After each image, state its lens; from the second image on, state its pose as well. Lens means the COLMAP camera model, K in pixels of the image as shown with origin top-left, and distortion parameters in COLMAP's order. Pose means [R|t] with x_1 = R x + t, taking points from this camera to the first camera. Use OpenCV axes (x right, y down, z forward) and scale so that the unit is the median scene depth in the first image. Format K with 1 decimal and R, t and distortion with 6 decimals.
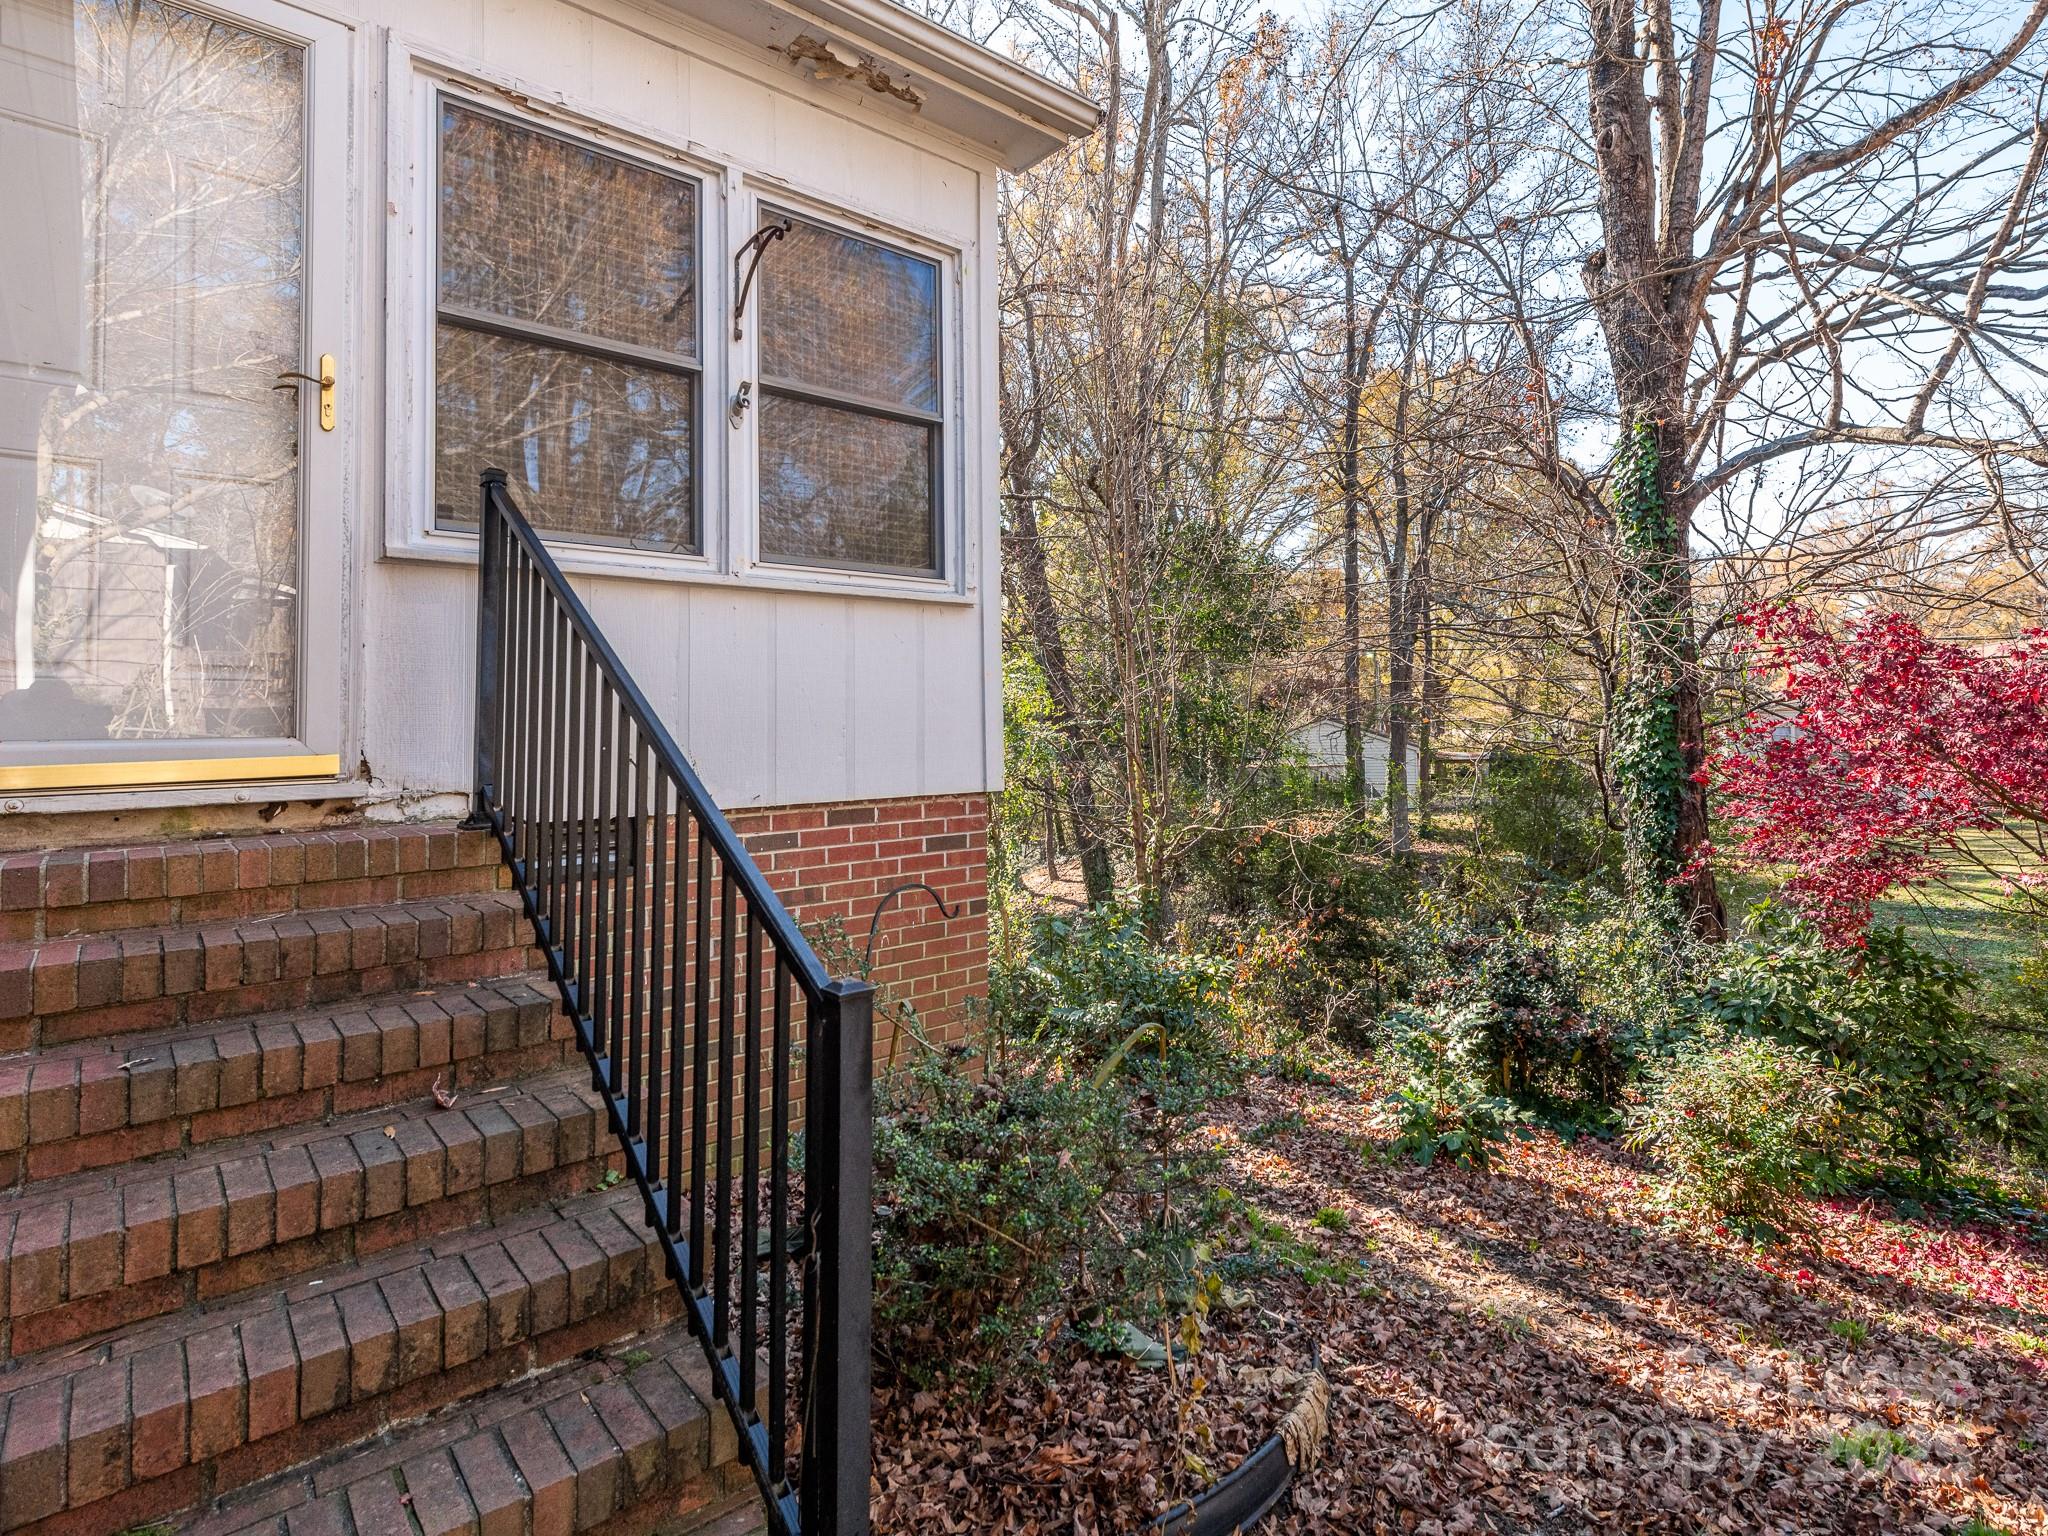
lens RADIAL K [[1039.4, 0, 1087.9], [0, 1039.4, 742.3], [0, 0, 1]] dist [0.019016, -0.005448]
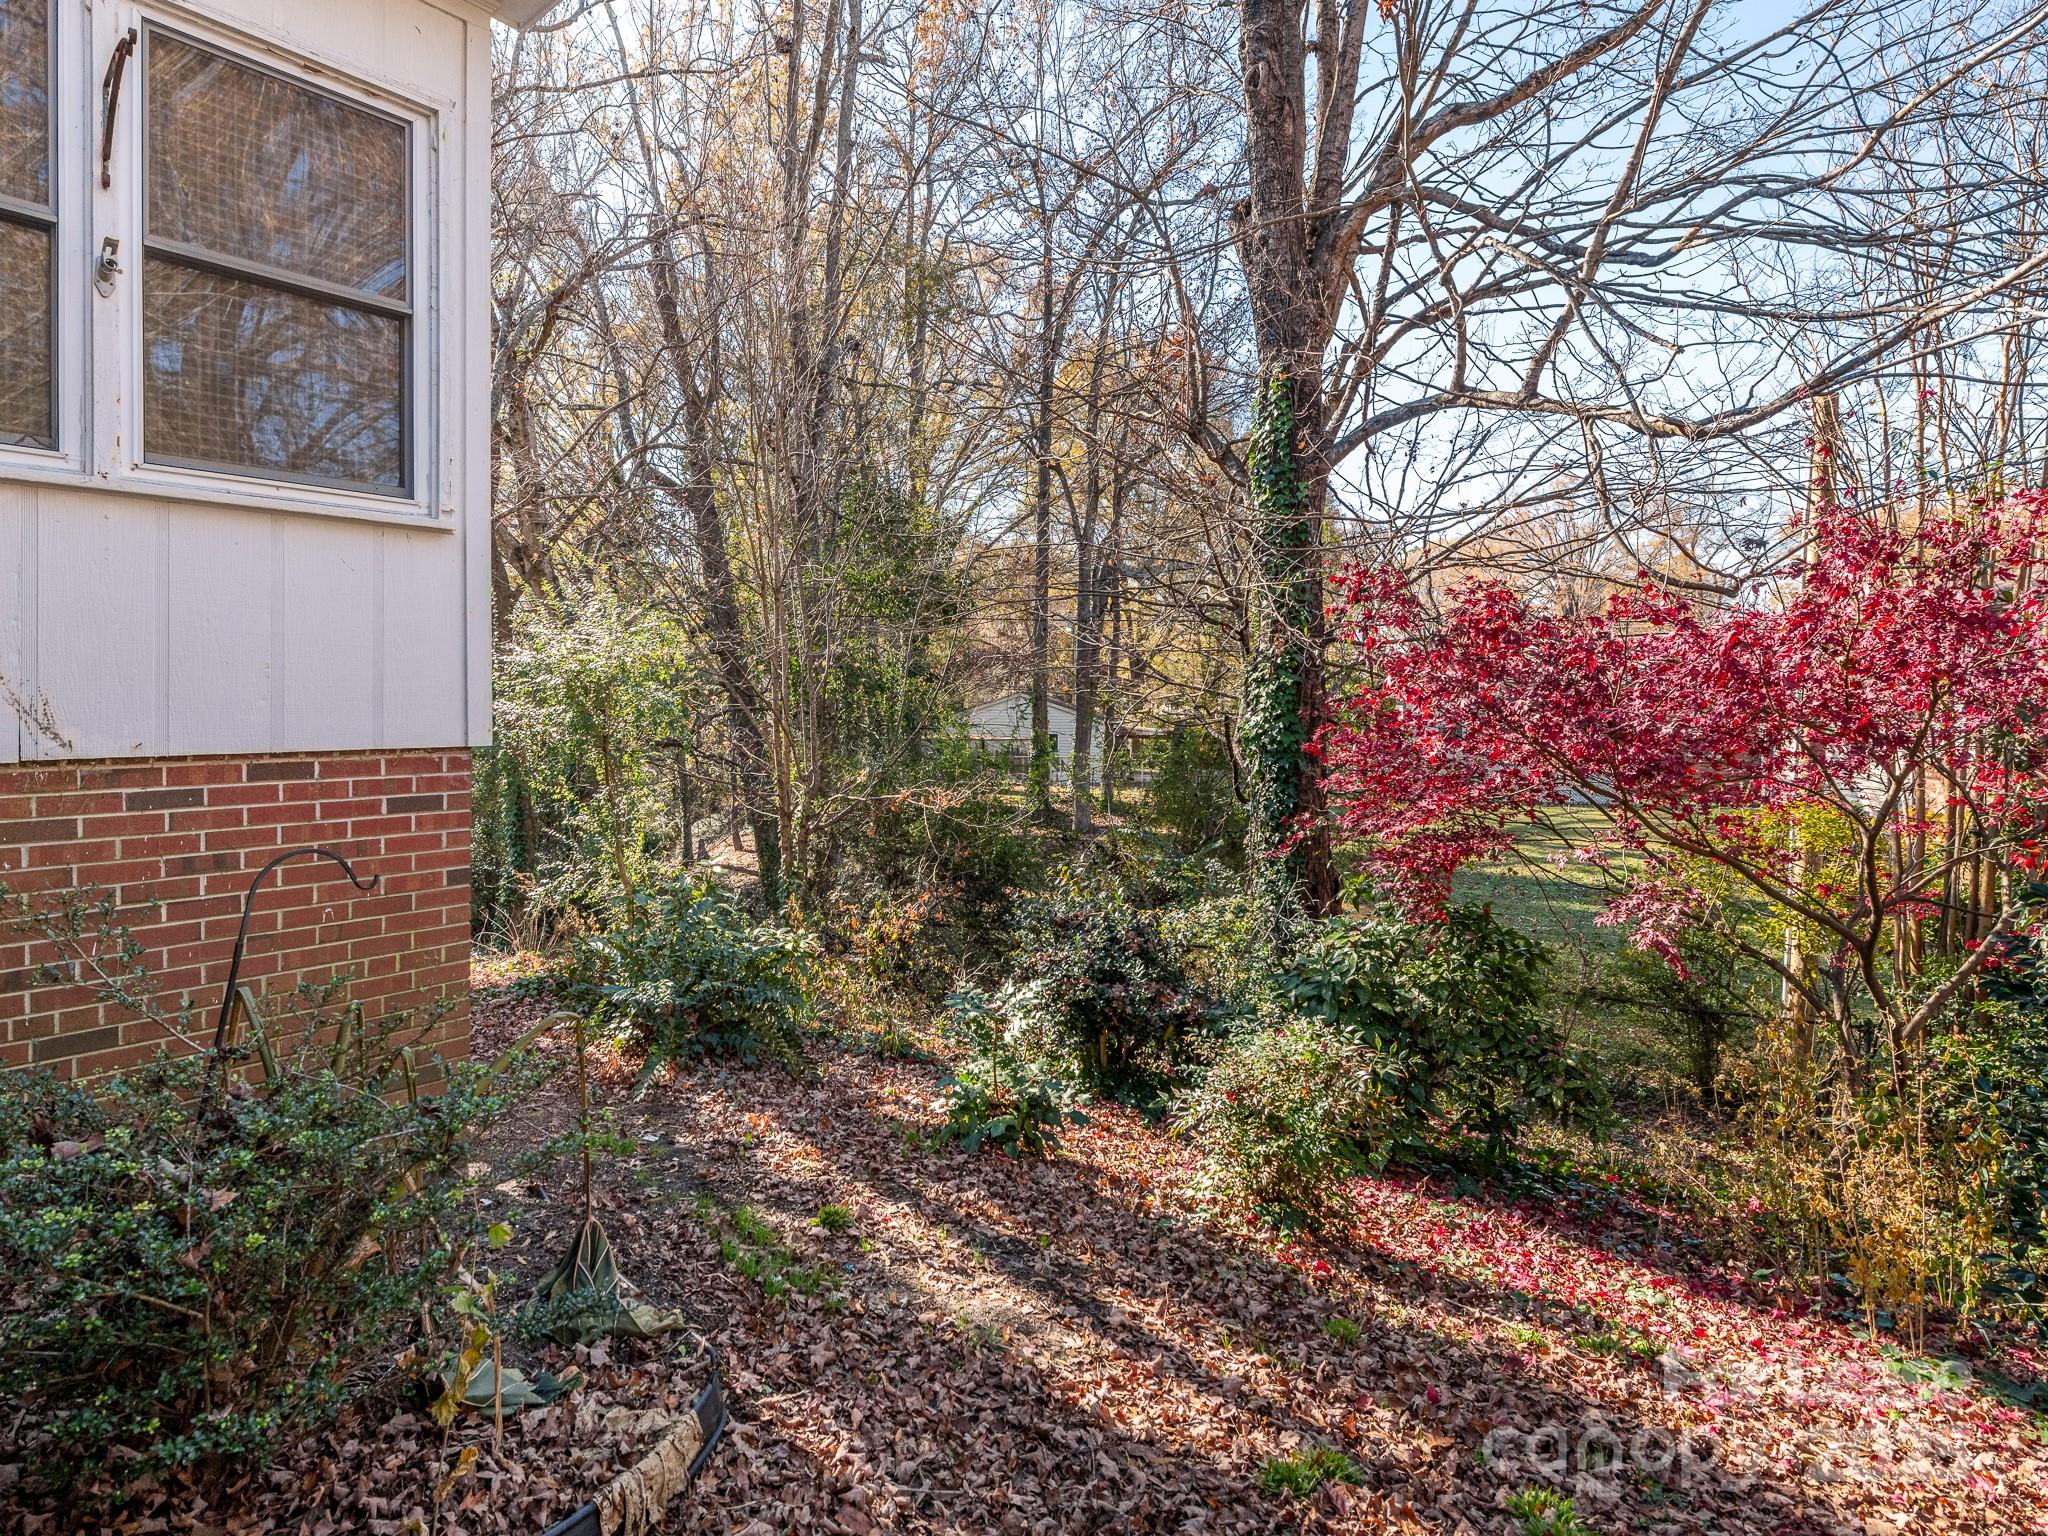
lens RADIAL K [[1028.8, 0, 905.3], [0, 1028.8, 763.4], [0, 0, 1]] dist [0.019832, -0.010493]
pose [[0.997055, 0.015154, 0.075175, 0.204692], [-0.018549, 0.998829, 0.044678, 0.016132], [-0.074410, -0.045941, 0.996169, 0.103569]]
